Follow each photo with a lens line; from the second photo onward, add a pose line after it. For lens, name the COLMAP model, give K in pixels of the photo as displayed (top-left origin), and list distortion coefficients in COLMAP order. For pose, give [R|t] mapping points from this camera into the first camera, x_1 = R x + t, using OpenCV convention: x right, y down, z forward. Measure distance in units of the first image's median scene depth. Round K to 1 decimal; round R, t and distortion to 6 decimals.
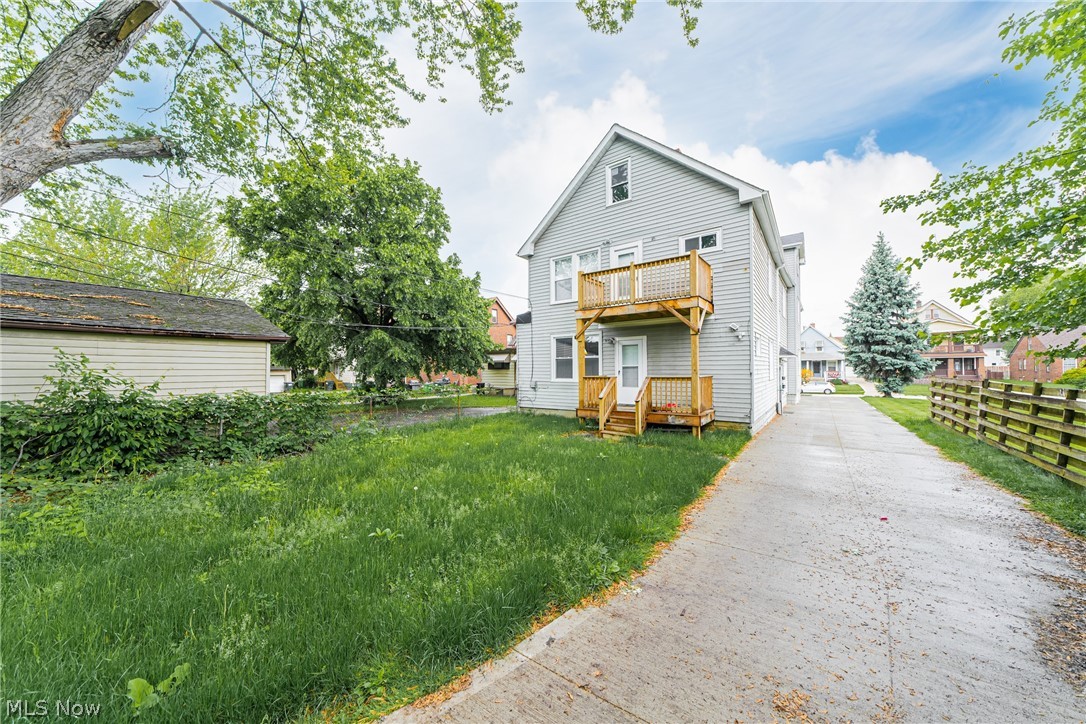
lens RADIAL K [[376.0, 0, 544.3], [0, 376.0, 368.9], [0, 0, 1]] dist [0.000461, -0.000043]
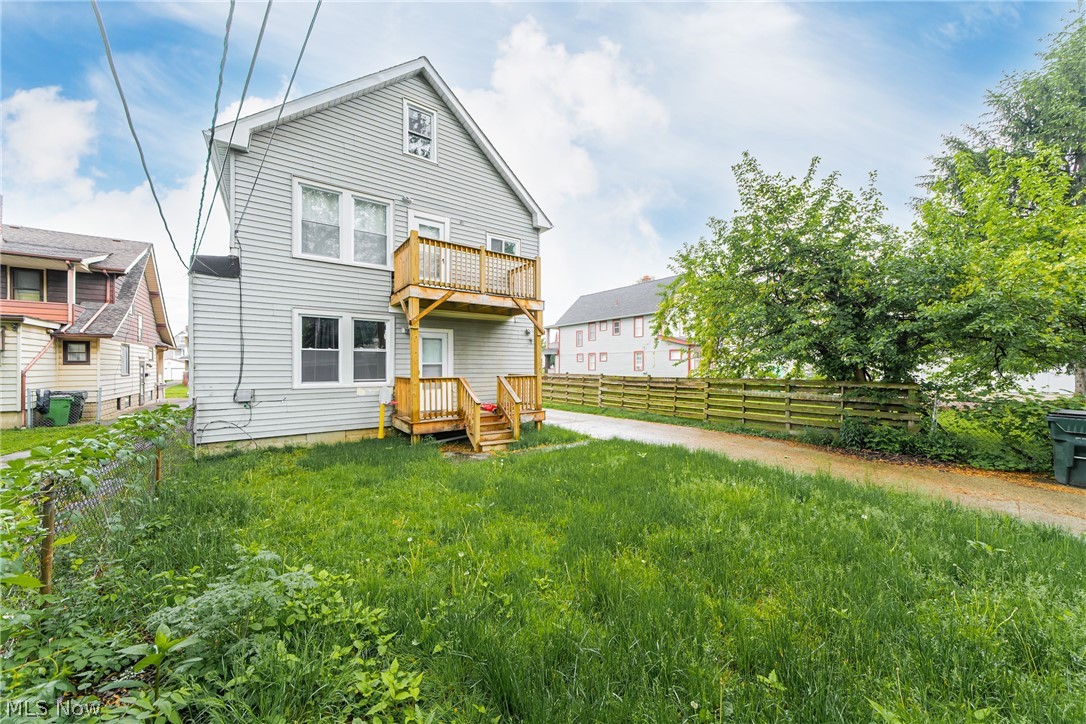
lens RADIAL K [[376.0, 0, 544.3], [0, 376.0, 368.9], [0, 0, 1]] dist [0.000461, -0.000043]
pose [[0.298034, -0.000087, 0.954555, -0.474706], [-0.002832, 0.999996, 0.000975, 0.001617], [-0.954551, -0.002993, 0.298032, 0.507620]]
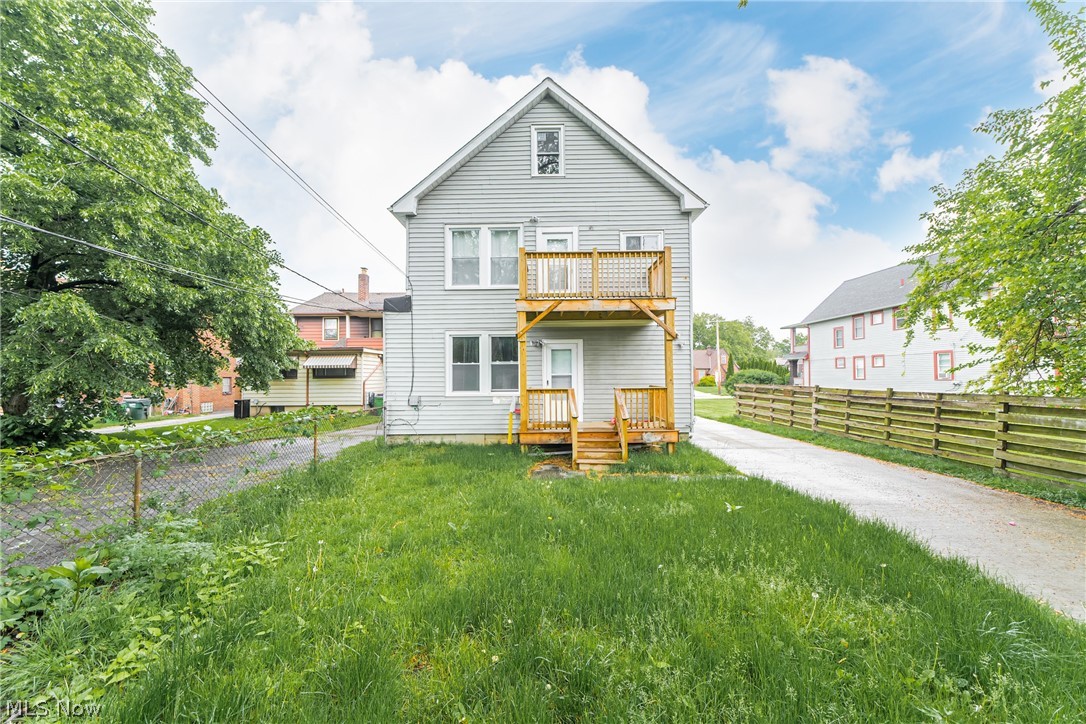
lens RADIAL K [[376.0, 0, 544.3], [0, 376.0, 368.9], [0, 0, 1]] dist [0.000461, -0.000043]
pose [[0.805619, 0.011587, 0.592321, -0.285820], [0.001484, 0.999766, -0.021575, -0.002777], [-0.592432, 0.018260, 0.805413, 0.347760]]
